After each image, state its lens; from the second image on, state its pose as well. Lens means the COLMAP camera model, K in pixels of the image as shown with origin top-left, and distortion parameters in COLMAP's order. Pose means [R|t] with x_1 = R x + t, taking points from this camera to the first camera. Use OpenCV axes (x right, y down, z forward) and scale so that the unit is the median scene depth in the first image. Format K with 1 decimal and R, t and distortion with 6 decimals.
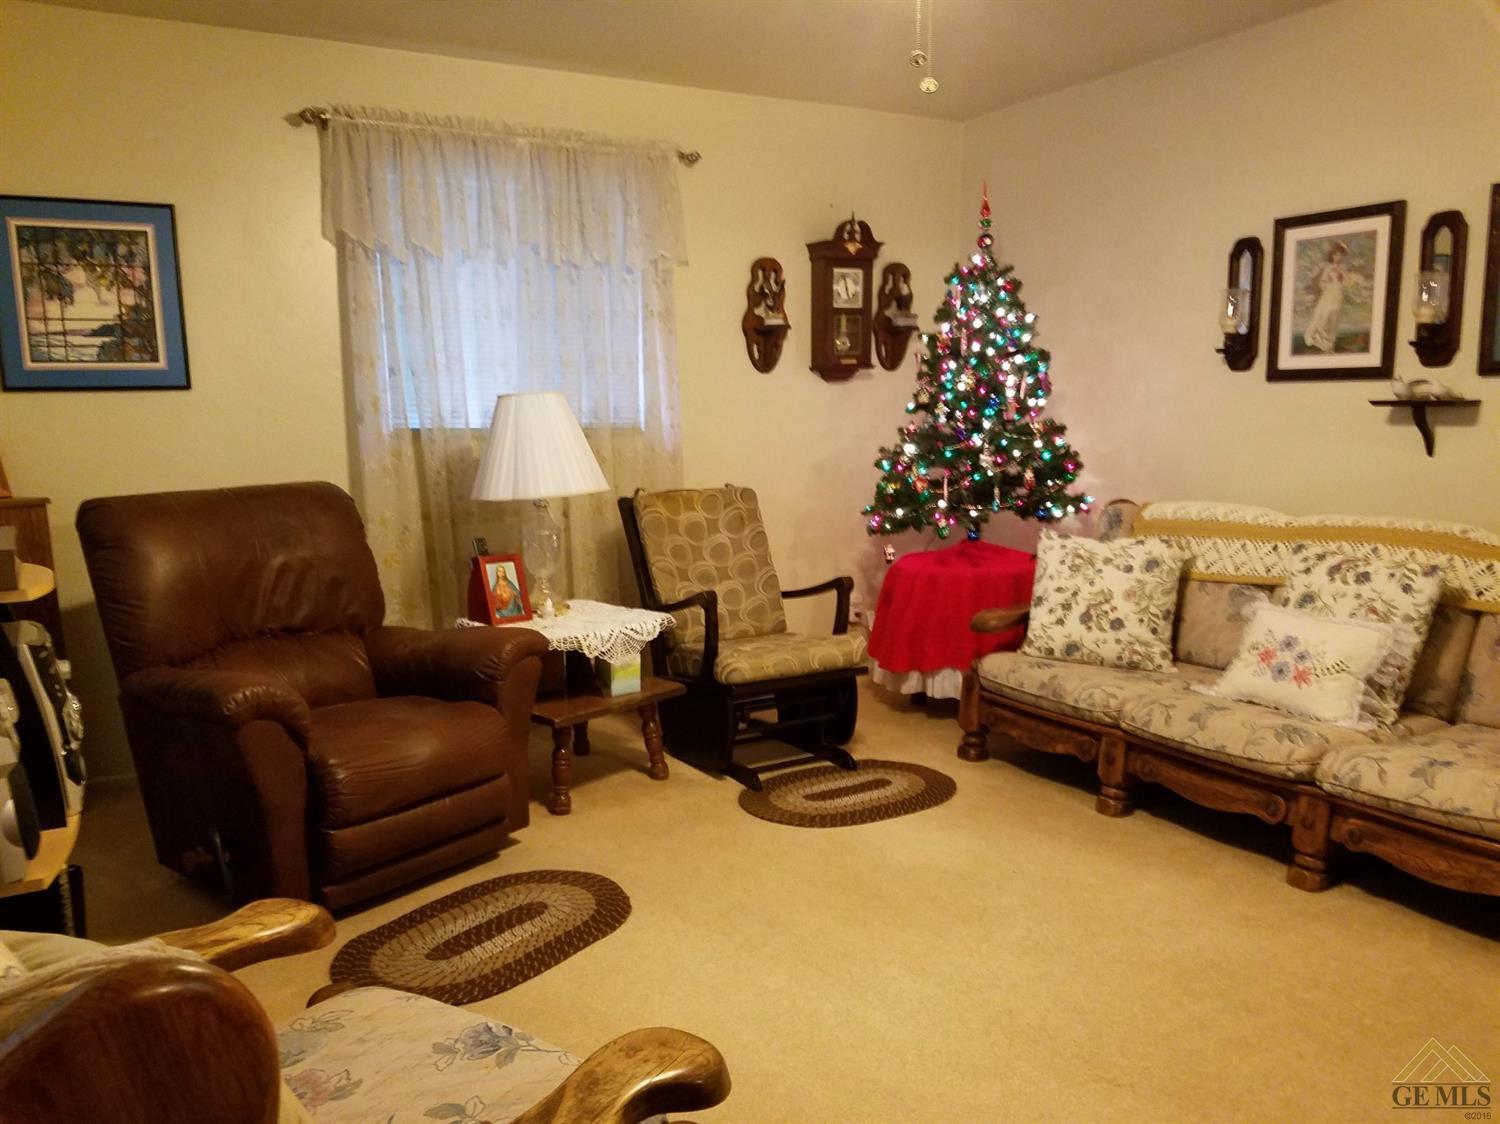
lens RADIAL K [[1113.4, 0, 750.0], [0, 1113.4, 562.0], [0, 0, 1]] dist [0.004360, -0.003032]
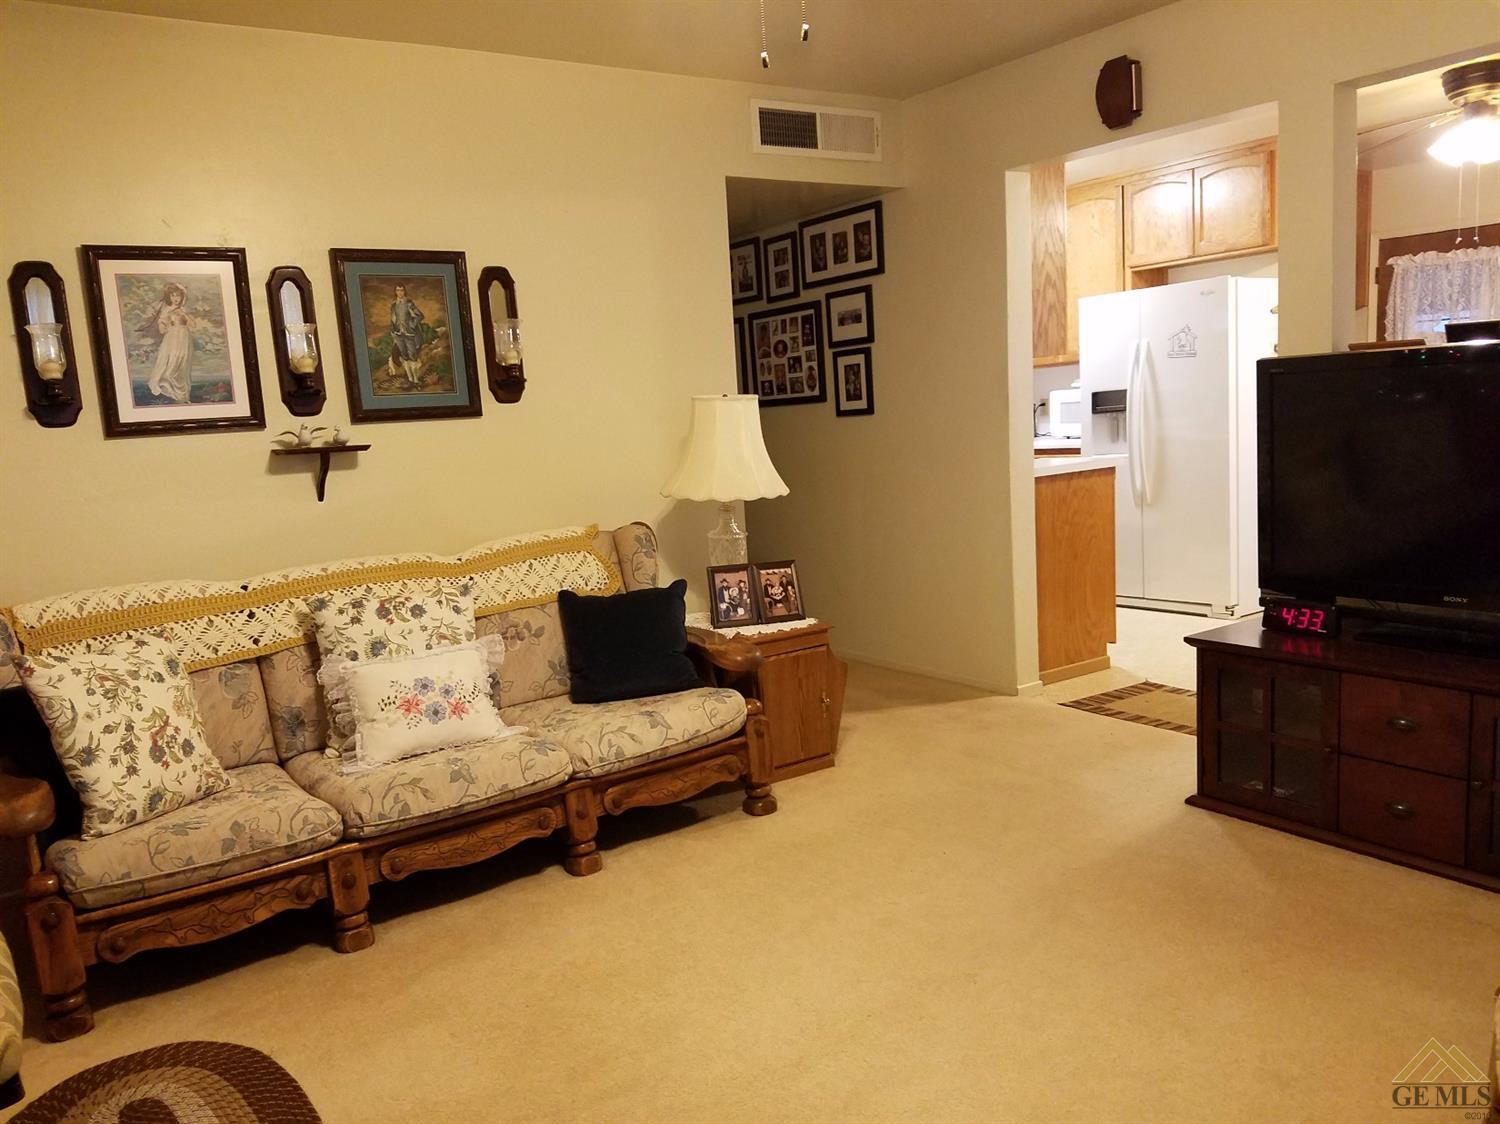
lens RADIAL K [[1093.7, 0, 748.6], [0, 1093.7, 603.2], [0, 0, 1]] dist [0.001558, -0.106928]
pose [[-0.078712, -0.140158, 0.986996, -0.412074], [0.203938, 0.966865, 0.153563, -0.074099], [-0.975814, 0.213373, -0.047521, 0.642458]]
